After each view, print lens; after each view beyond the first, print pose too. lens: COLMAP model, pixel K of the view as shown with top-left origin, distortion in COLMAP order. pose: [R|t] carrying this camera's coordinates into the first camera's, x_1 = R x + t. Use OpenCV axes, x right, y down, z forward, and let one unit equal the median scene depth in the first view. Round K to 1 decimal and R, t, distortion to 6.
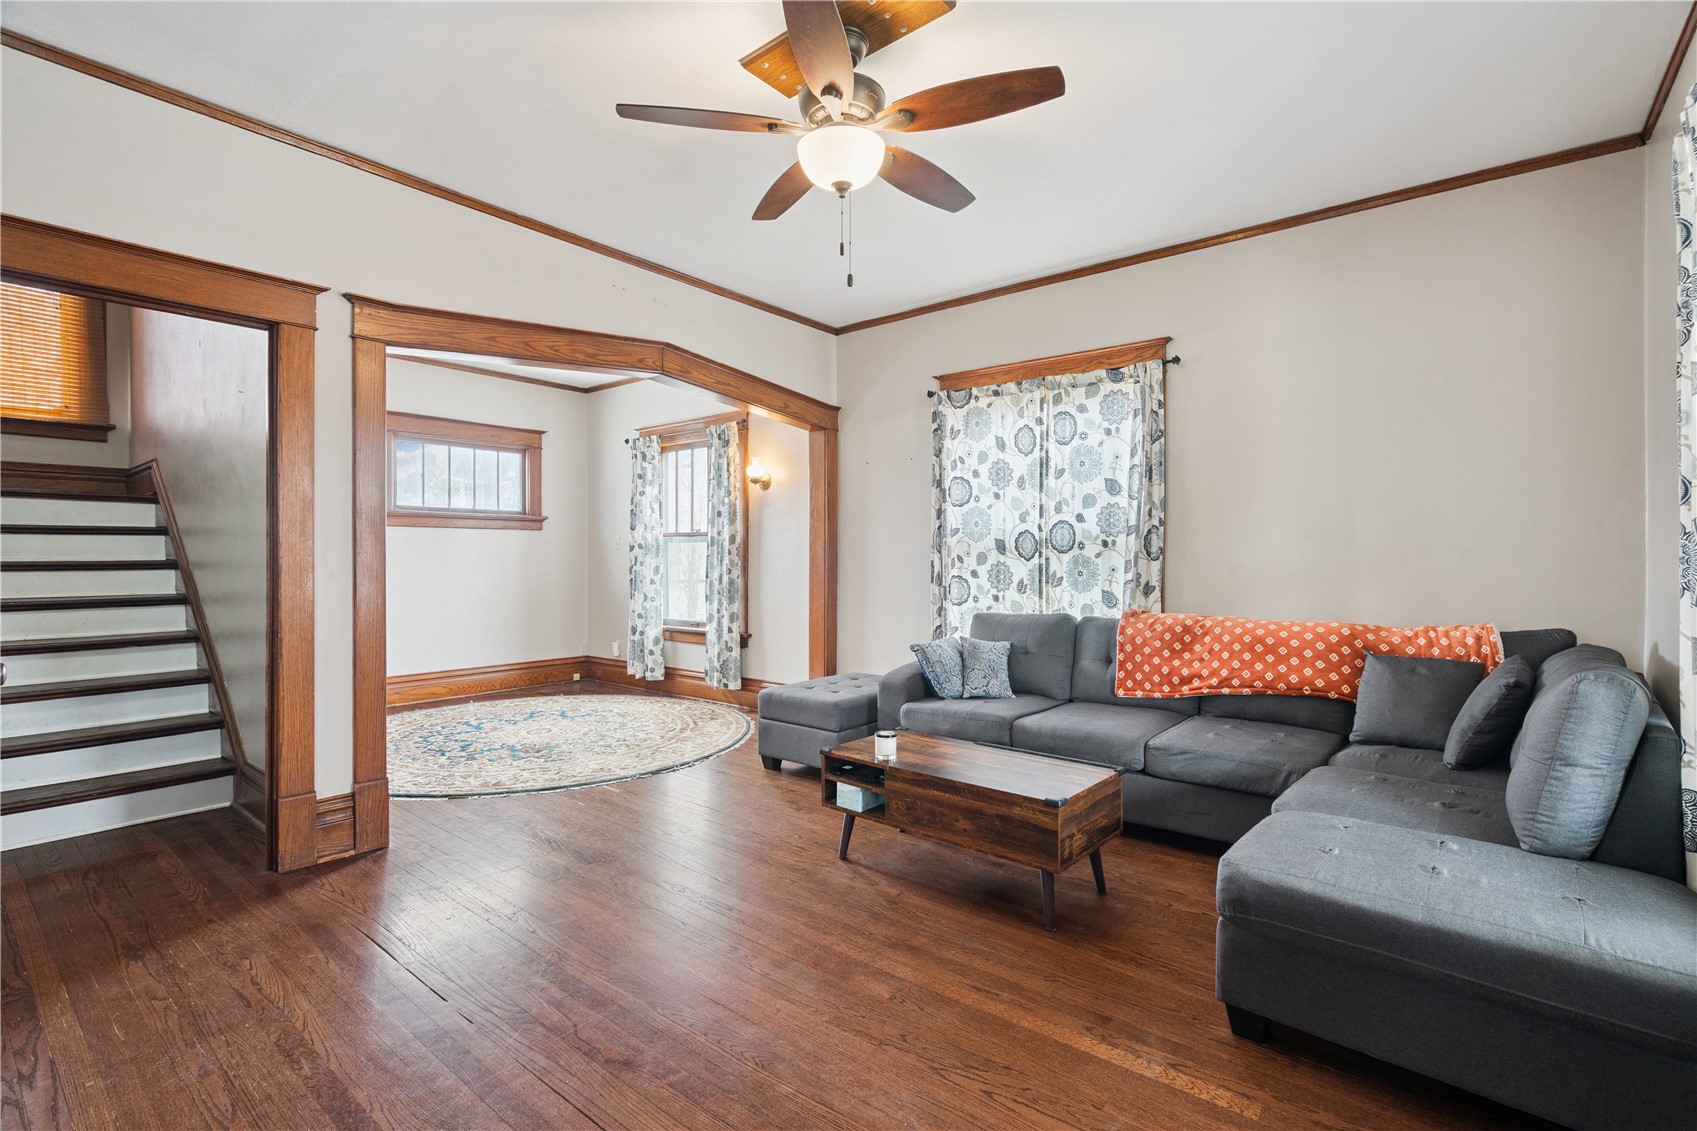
lens RADIAL K [[769.0, 0, 847.9], [0, 769.0, 562.5], [0, 0, 1]] dist [0.003761, -0.000222]
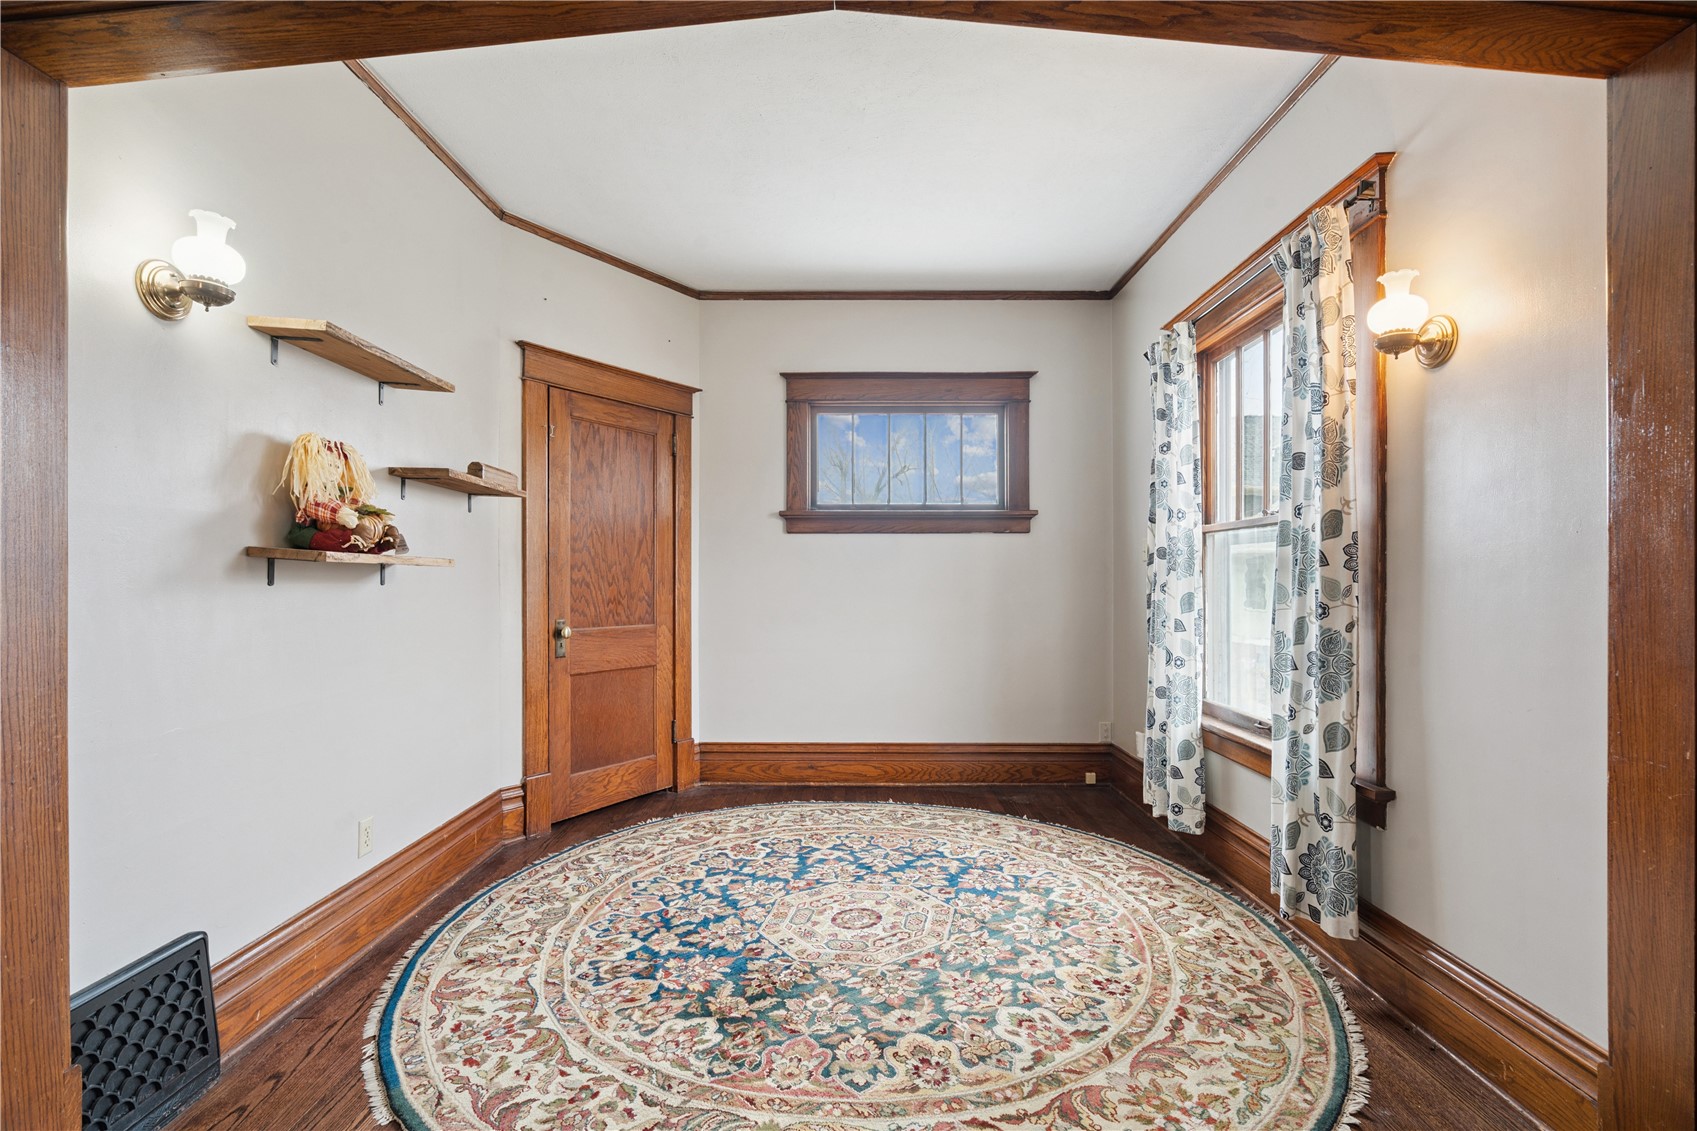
lens RADIAL K [[769.0, 0, 851.4], [0, 769.0, 579.3], [0, 0, 1]] dist [0.003761, -0.000222]
pose [[0.630372, -0.000803, -0.776292, -0.008957], [-0.006038, 0.999964, -0.005937, -0.000172], [0.776269, 0.008429, 0.630345, 0.580704]]
